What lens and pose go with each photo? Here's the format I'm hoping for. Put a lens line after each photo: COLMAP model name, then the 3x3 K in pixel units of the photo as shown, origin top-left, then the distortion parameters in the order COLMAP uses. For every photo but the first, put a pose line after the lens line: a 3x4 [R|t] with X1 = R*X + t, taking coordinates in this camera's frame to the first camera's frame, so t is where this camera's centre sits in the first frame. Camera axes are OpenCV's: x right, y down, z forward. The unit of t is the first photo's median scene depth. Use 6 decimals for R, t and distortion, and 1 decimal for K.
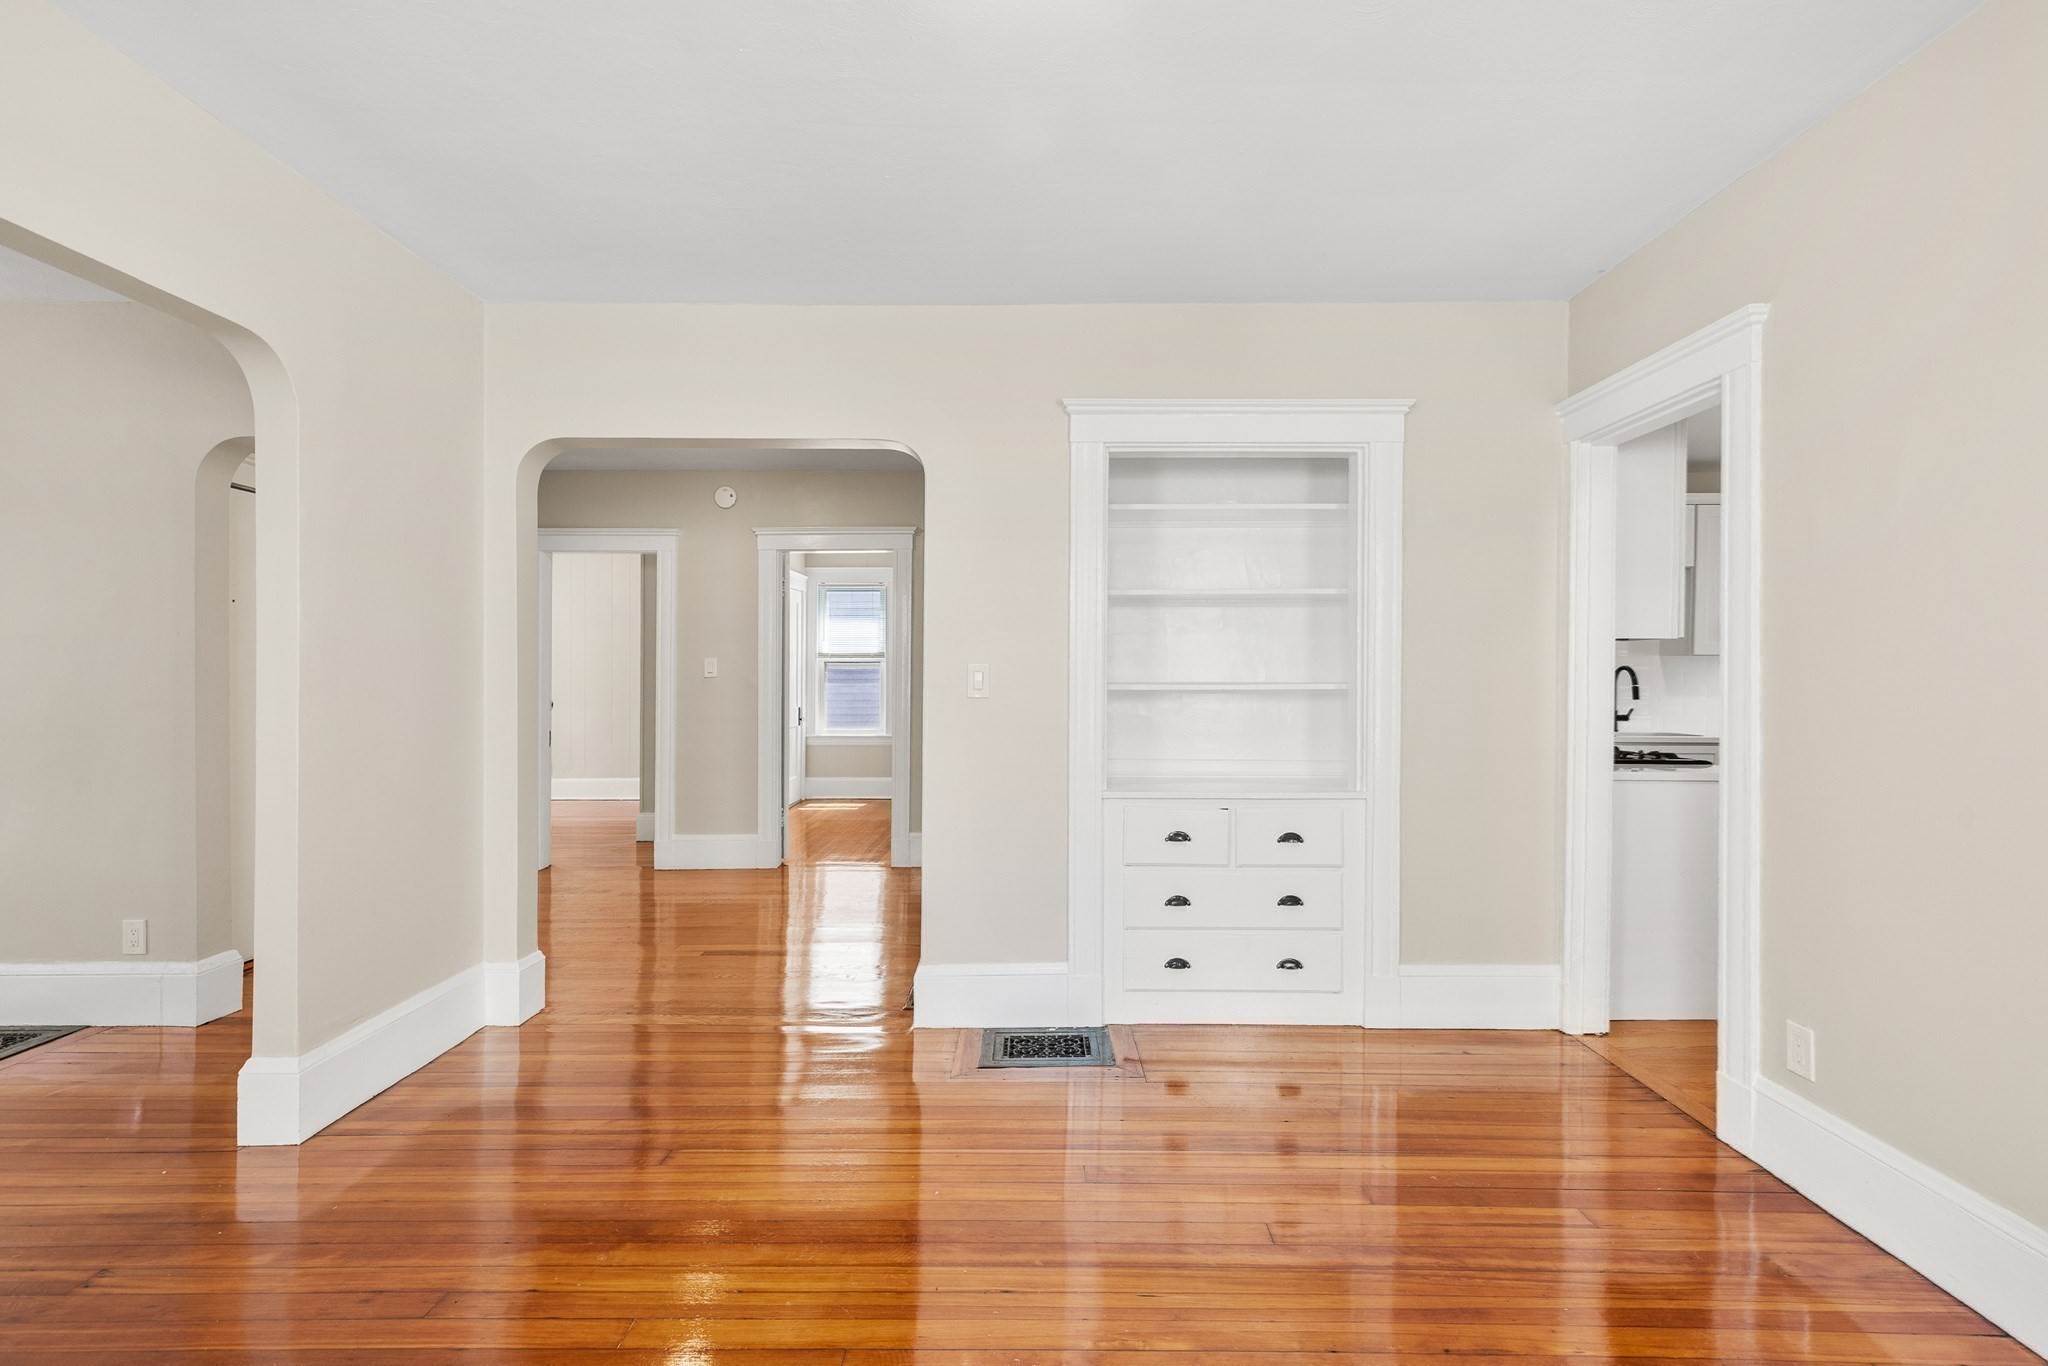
lens RADIAL K [[941.9, 0, 1045.4], [0, 941.9, 675.4], [0, 0, 1]] dist [0.023212, -0.023313]
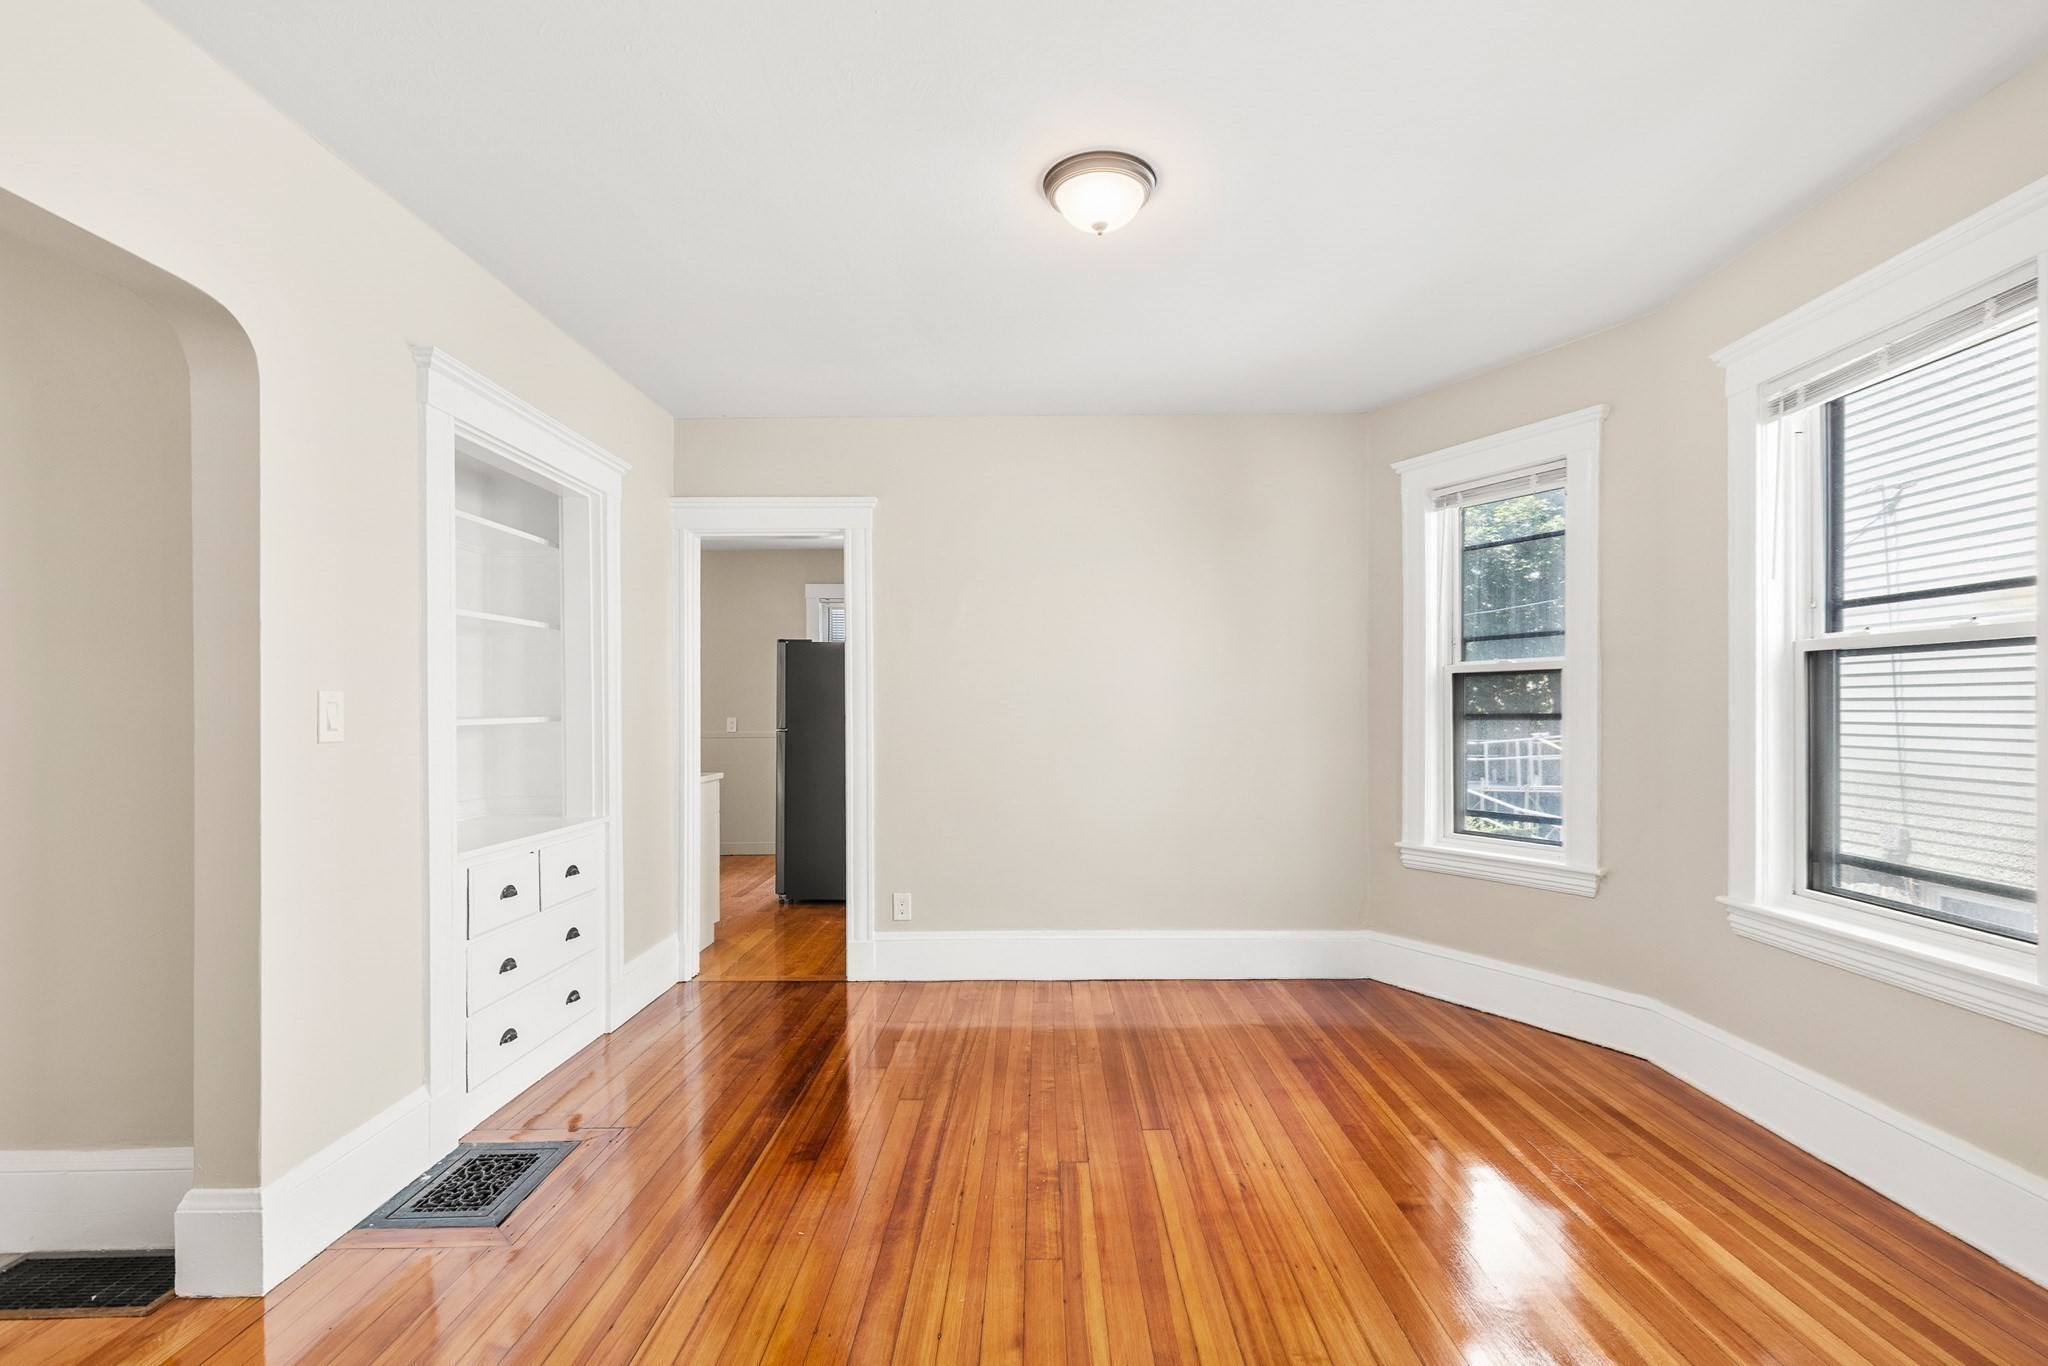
lens RADIAL K [[931.4, 0, 1031.9], [0, 931.4, 709.8], [0, 0, 1]] dist [0.001116, -0.000102]
pose [[0.014148, -0.003316, 0.999894, -0.724544], [0.005539, 0.999979, 0.003238, 0.001576], [-0.999885, 0.005492, 0.014166, 0.501391]]
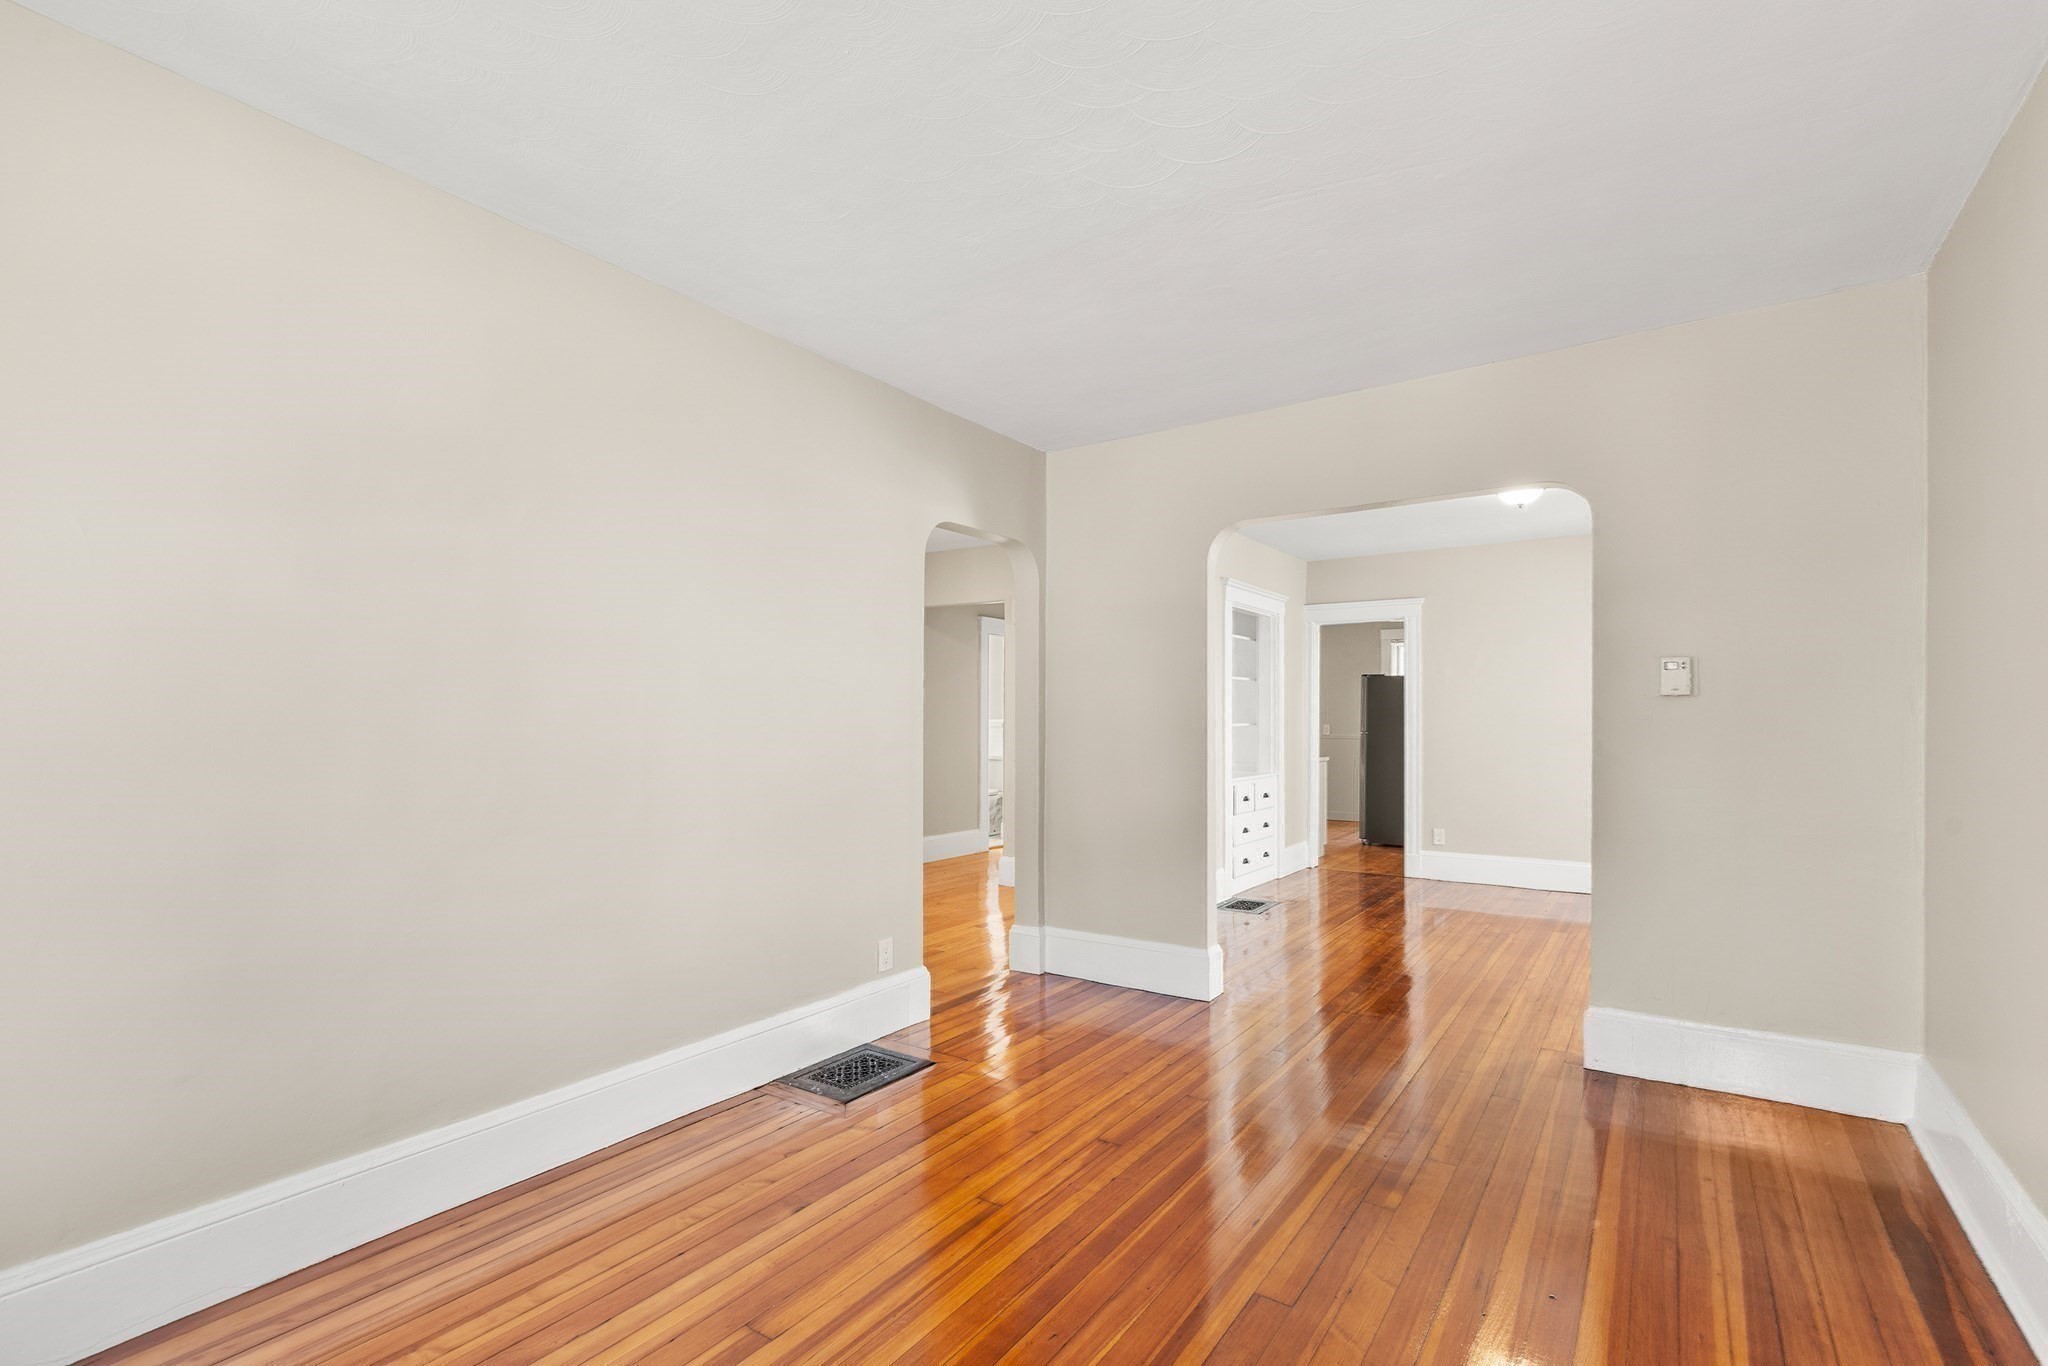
lens RADIAL K [[917.8, 0, 1027.2], [0, 917.8, 722.5], [0, 0, 1]] dist [0.001294, 0.000032]
pose [[0.580219, -0.003798, 0.814452, -1.759025], [-0.000375, 0.999988, 0.004930, -0.003029], [-0.814460, -0.003165, 0.580210, 0.236267]]
